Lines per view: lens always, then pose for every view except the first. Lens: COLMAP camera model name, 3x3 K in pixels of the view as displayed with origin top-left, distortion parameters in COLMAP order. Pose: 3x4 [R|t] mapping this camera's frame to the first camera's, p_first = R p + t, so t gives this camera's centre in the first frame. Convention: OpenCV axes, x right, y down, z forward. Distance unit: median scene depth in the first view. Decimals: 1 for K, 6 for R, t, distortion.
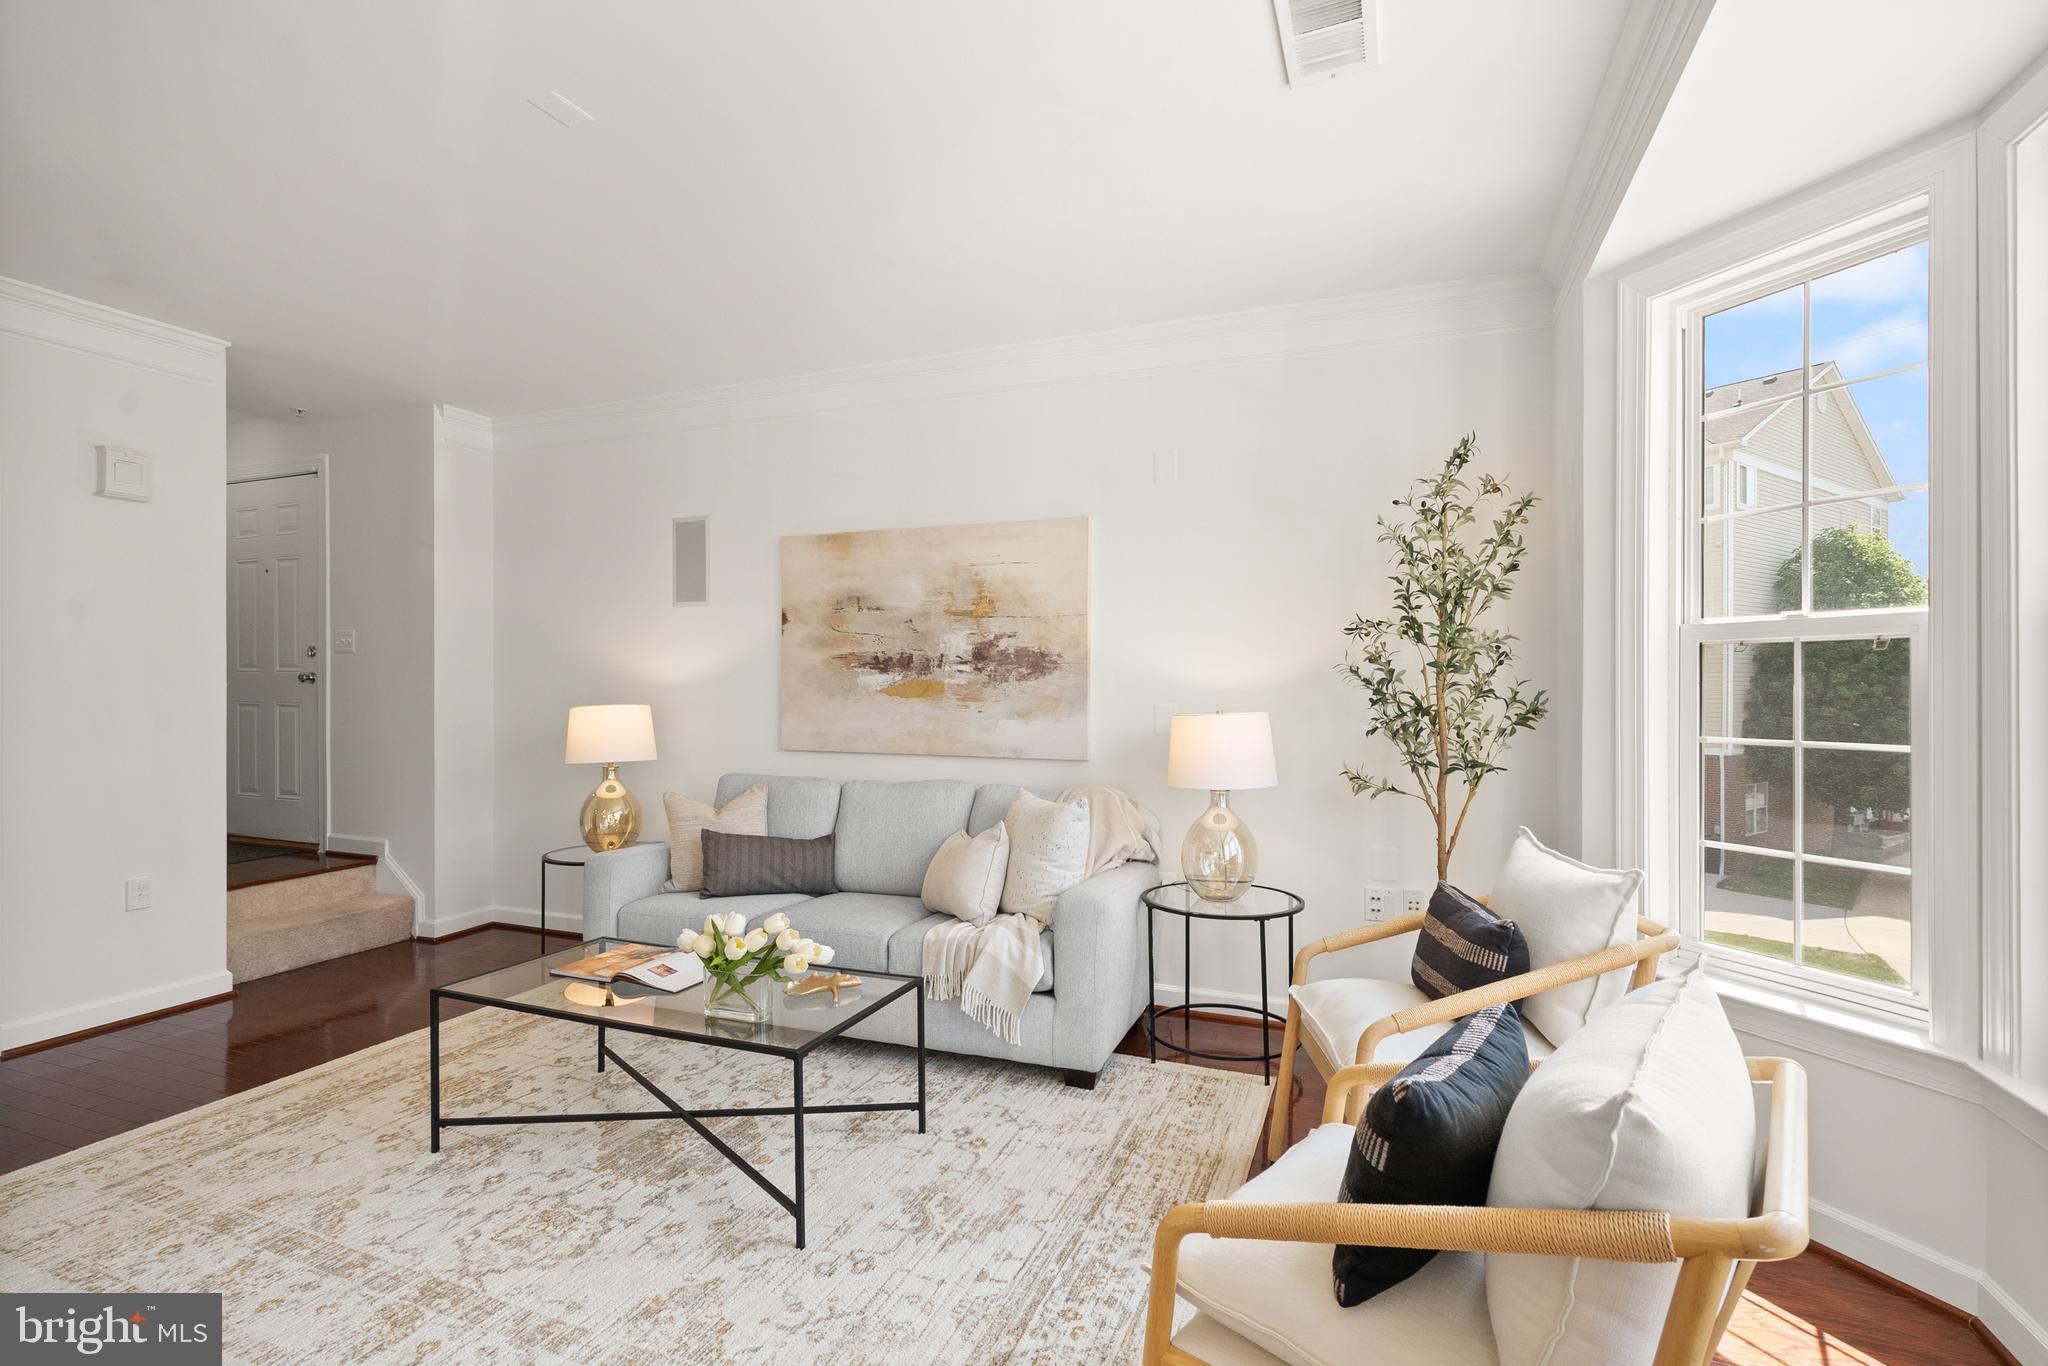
lens RADIAL K [[959.4, 0, 1019.7], [0, 959.4, 678.6], [0, 0, 1]] dist [-0.002072, 0.002845]
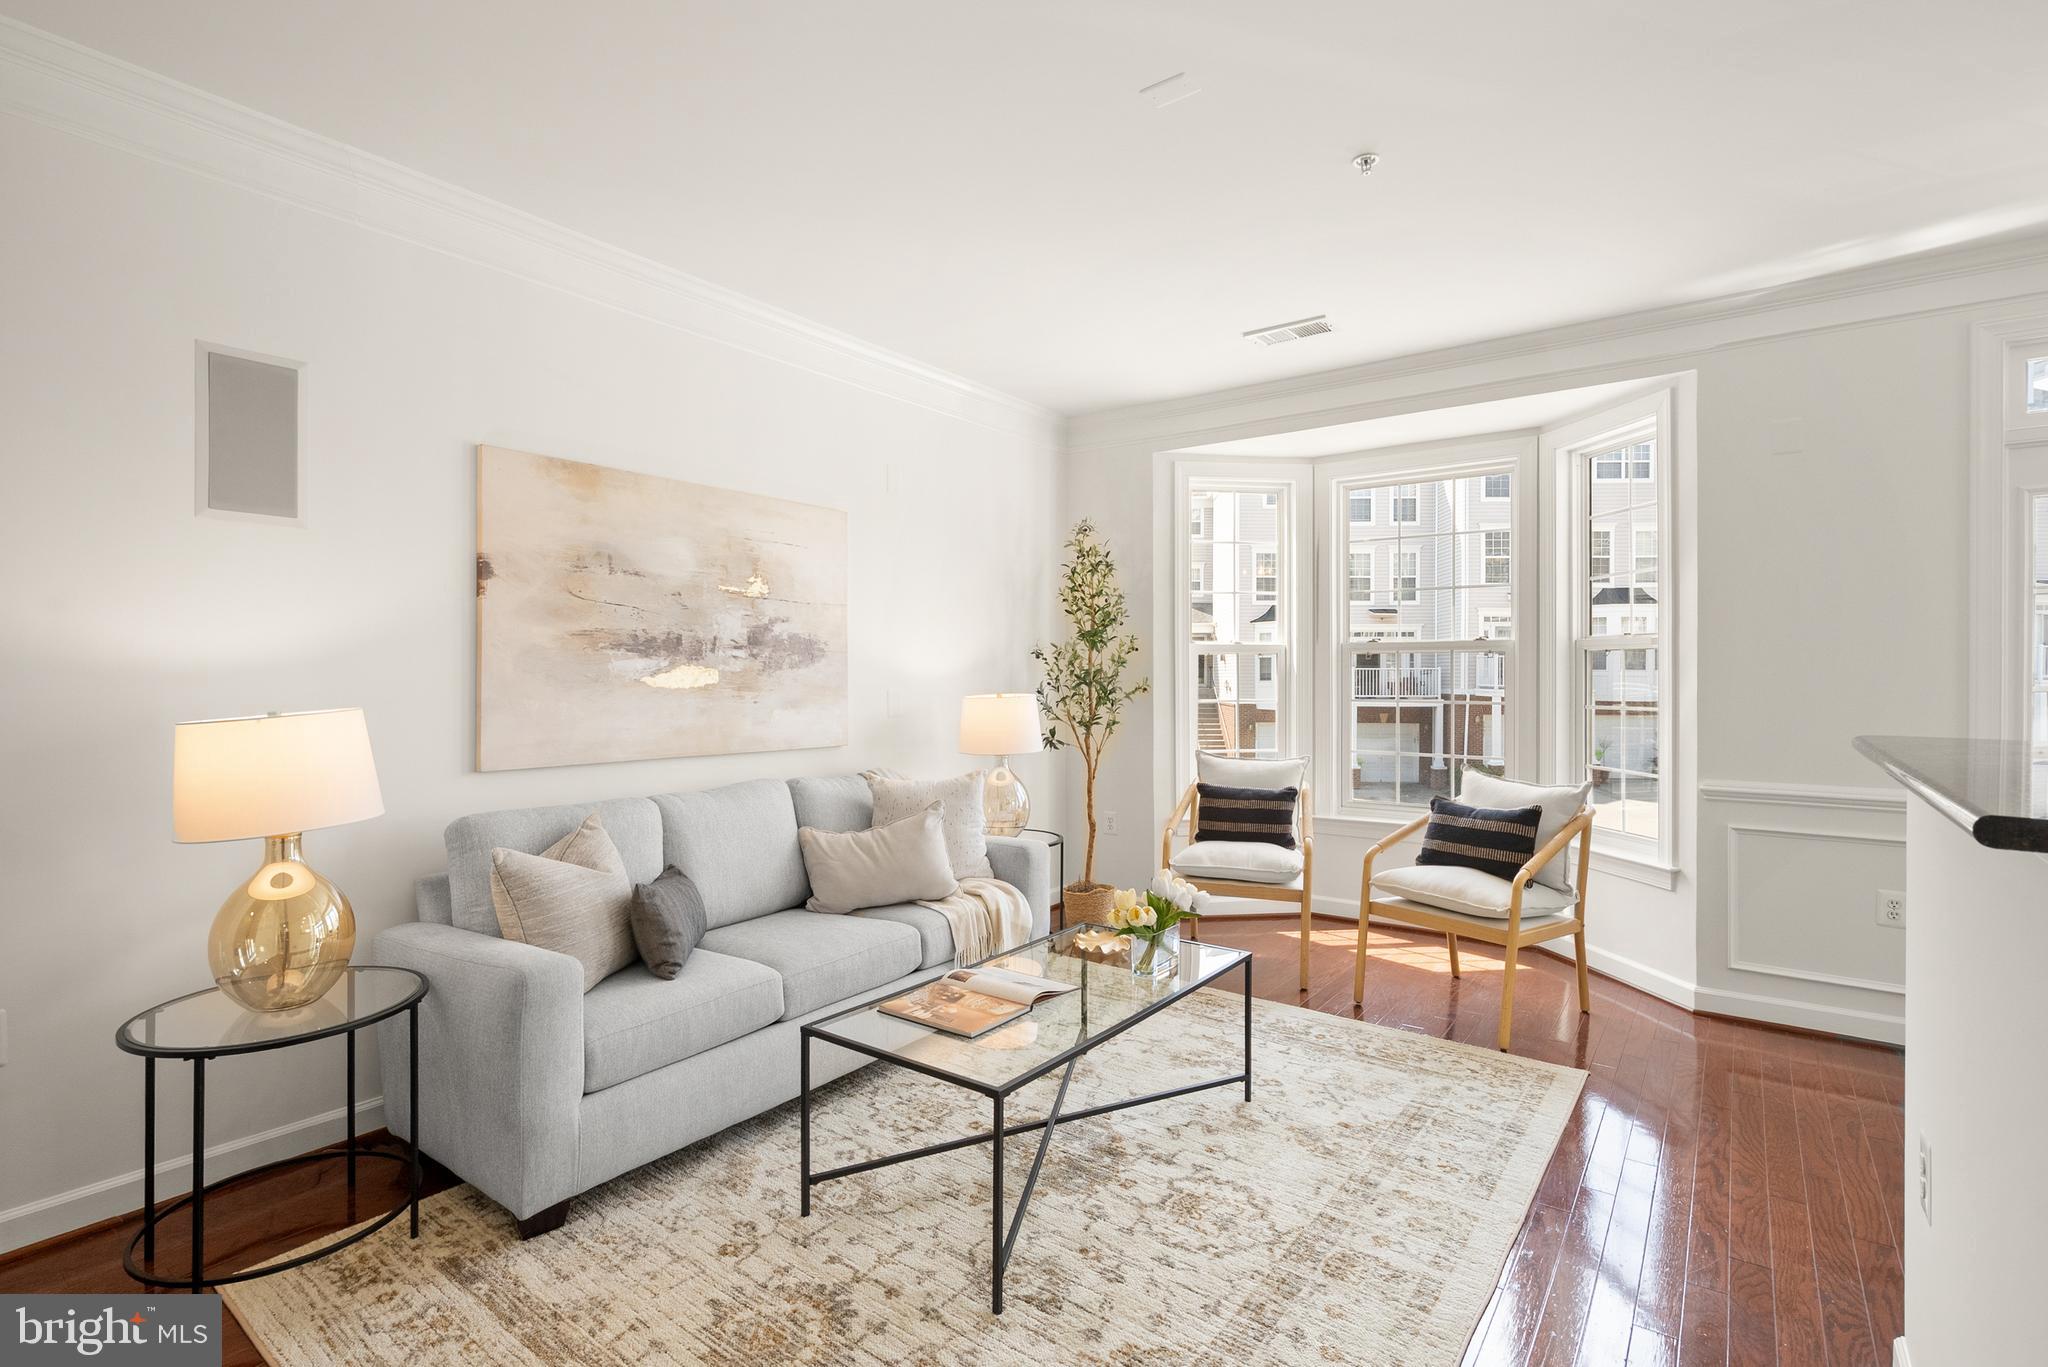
lens RADIAL K [[959.4, 0, 1013.5], [0, 959.4, 683.6], [0, 0, 1]] dist [-0.002072, 0.002845]
pose [[0.259561, -0.010116, 0.965674, -0.860065], [-0.009735, 0.999867, 0.013090, 0.002664], [-0.965678, -0.012799, 0.259428, 0.532245]]
